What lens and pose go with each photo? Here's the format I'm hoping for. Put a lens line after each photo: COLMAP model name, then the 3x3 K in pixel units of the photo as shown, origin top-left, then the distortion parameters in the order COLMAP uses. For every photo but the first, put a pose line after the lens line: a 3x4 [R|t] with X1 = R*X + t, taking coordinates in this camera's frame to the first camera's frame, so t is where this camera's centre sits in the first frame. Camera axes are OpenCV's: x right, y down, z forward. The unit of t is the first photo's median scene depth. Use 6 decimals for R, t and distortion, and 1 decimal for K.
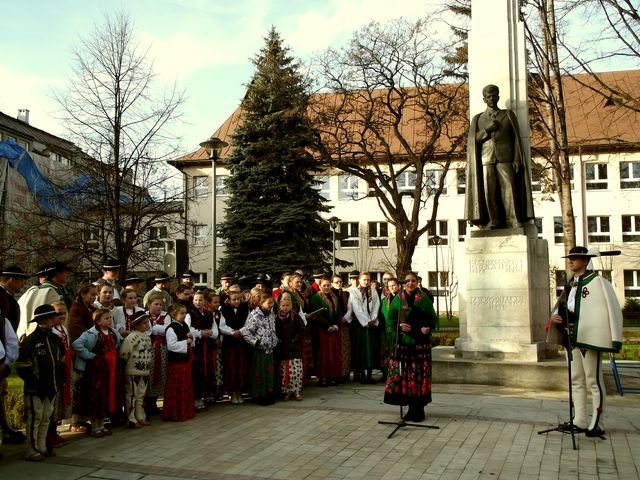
lens RADIAL K [[628.9, 0, 328.0], [0, 628.9, 241.9], [0, 0, 1]] dist [0.030146, 0.027977]
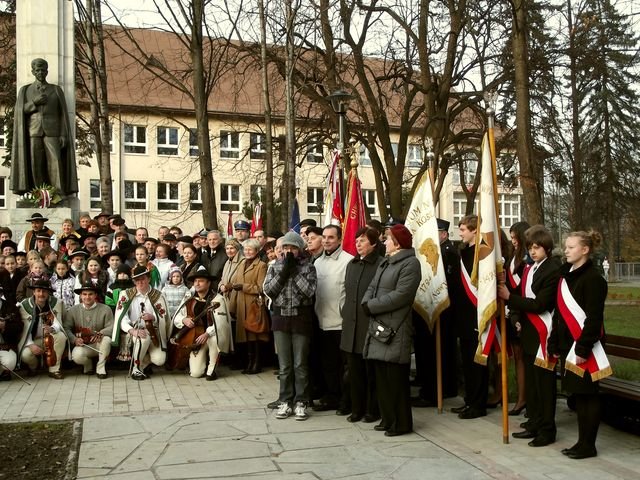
lens RADIAL K [[738.9, 0, 320.0], [0, 738.9, 240.0], [0, 0, 1]] dist [-0.082917, 0.149117]
pose [[0.795261, 0.011300, 0.606162, -0.035761], [-0.041280, 0.998515, 0.035544, -0.006388], [-0.604861, -0.053289, 0.794546, -0.085597]]
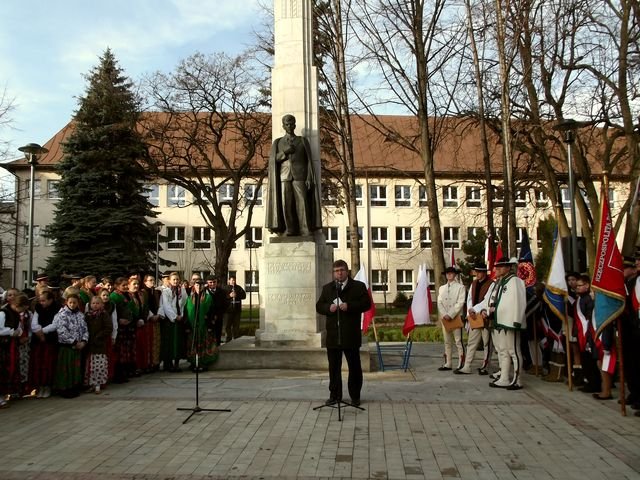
lens RADIAL K [[537.8, 0, 320.0], [0, 537.8, 240.0], [0, 0, 1]] dist [-0.044815, 0.011712]
pose [[0.957853, 0.019743, 0.286580, 0.011137], [-0.017063, 0.999784, -0.011845, -0.000907], [-0.286752, 0.006456, 0.957983, 0.007012]]
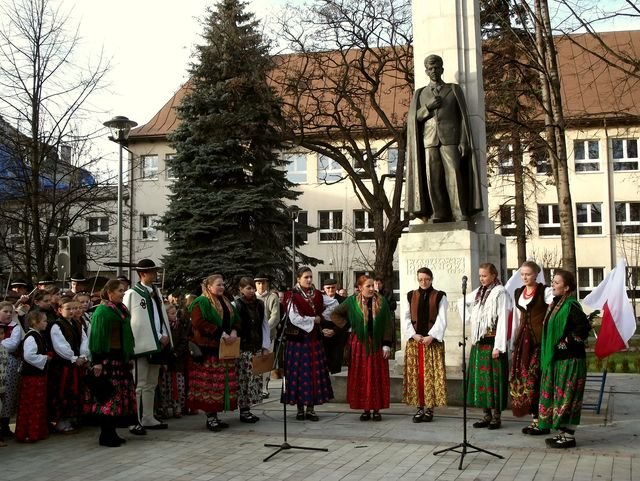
lens RADIAL K [[778.7, 0, 323.3], [0, 778.7, 235.2], [0, 0, 1]] dist [-0.085125, 0.070125]
pose [[0.999977, -0.004880, 0.004710, 0.038397], [0.004870, 0.999986, 0.002102, -0.002350], [-0.004721, -0.002079, 0.999987, -0.020263]]
